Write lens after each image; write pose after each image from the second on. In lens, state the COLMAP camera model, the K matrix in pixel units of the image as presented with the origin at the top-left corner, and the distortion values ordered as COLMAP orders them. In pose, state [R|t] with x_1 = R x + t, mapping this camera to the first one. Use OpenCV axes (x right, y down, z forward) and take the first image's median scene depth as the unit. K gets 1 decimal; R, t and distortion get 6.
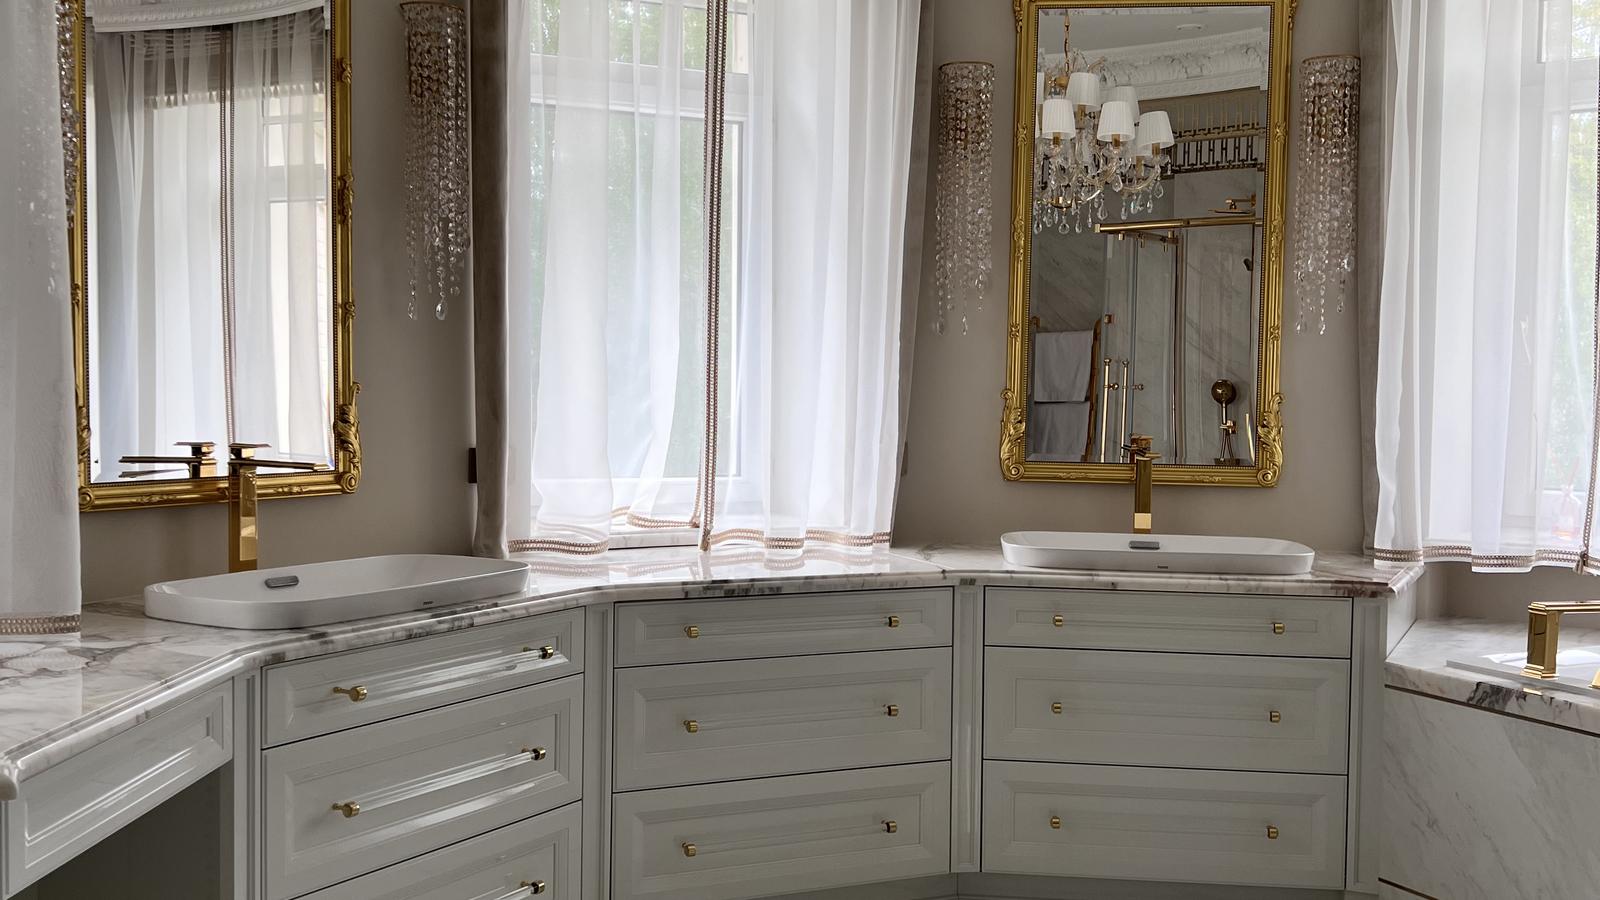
lens RADIAL K [[1621.1, 0, 802.8], [0, 1621.1, 451.7], [0, 0, 1]] dist [0.169347, -0.411220]
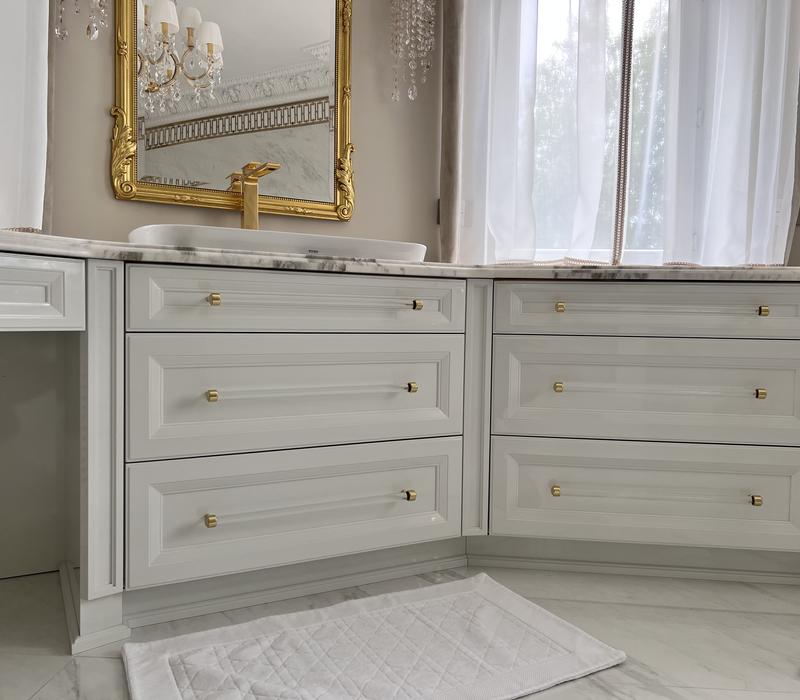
lens RADIAL K [[704.2, 0, 402.9], [0, 704.2, 348.1], [0, 0, 1]] dist [0.071982, -0.099532]
pose [[0.866146, 0.024657, -0.499182, 0.079719], [-0.030183, 0.999540, -0.003000, 0.129092], [0.498879, 0.017666, 0.866492, 0.442991]]
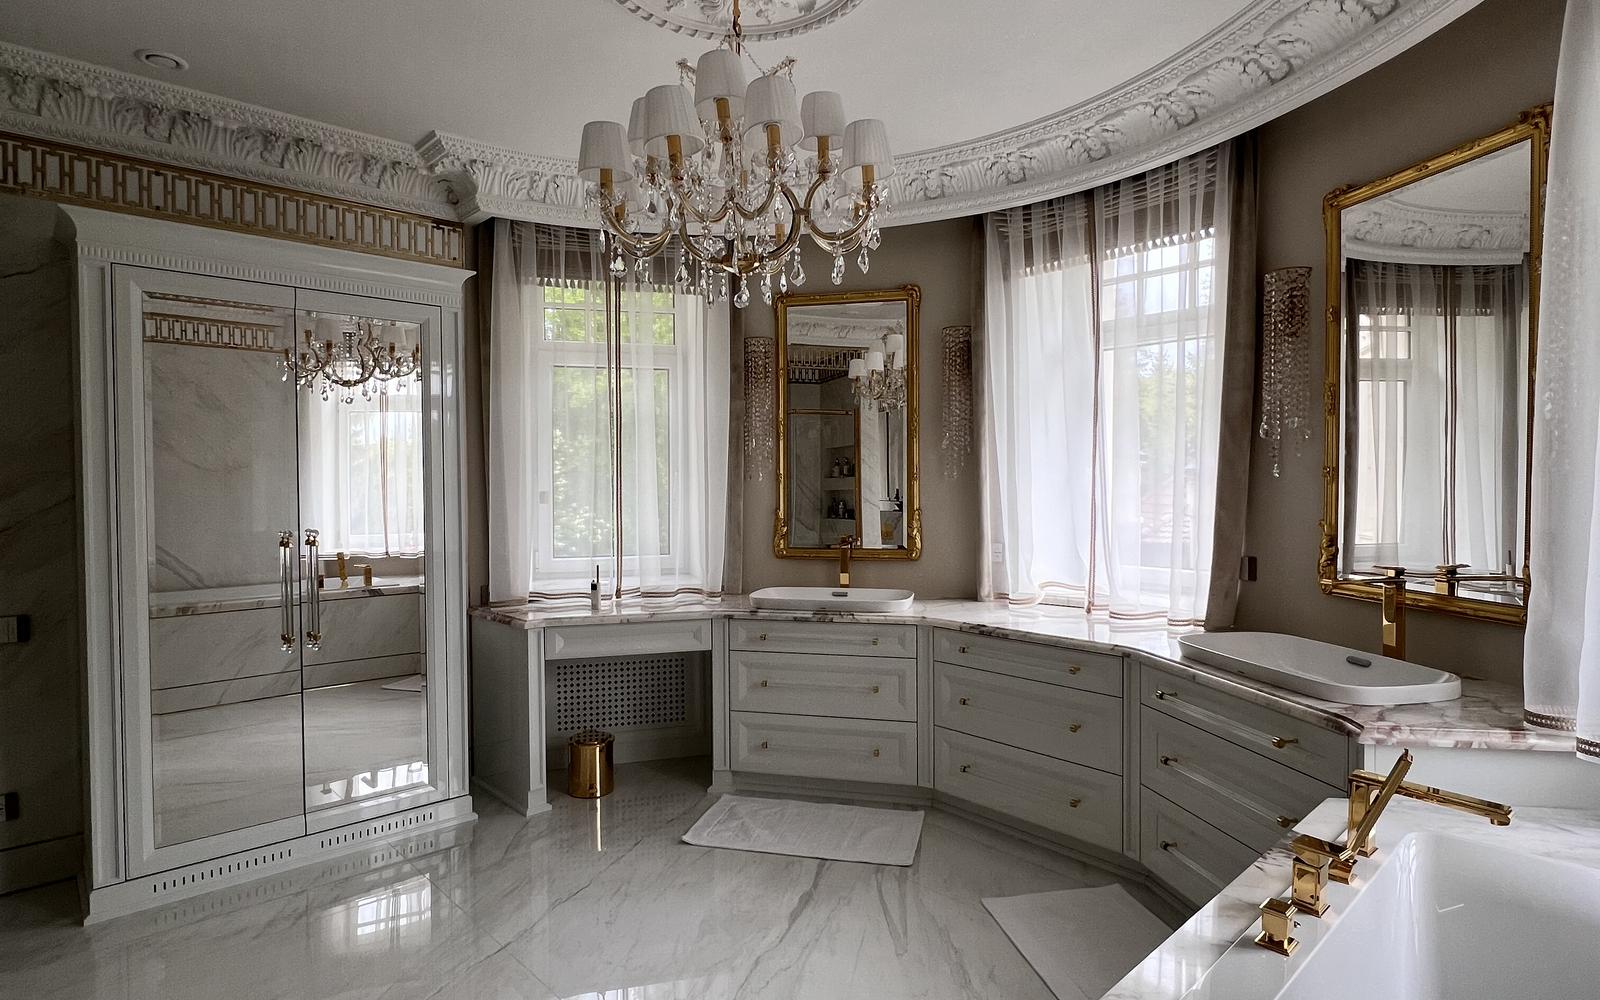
lens RADIAL K [[851.2, 0, 800.0], [0, 851.2, 500.0], [0, 0, 1]] dist [0.002983, 0.000317]
pose [[0.292187, 0.005418, -0.956346, 0.700411], [-0.034606, 0.999389, -0.004912, -0.040523], [0.955735, 0.034531, 0.292196, 0.480728]]
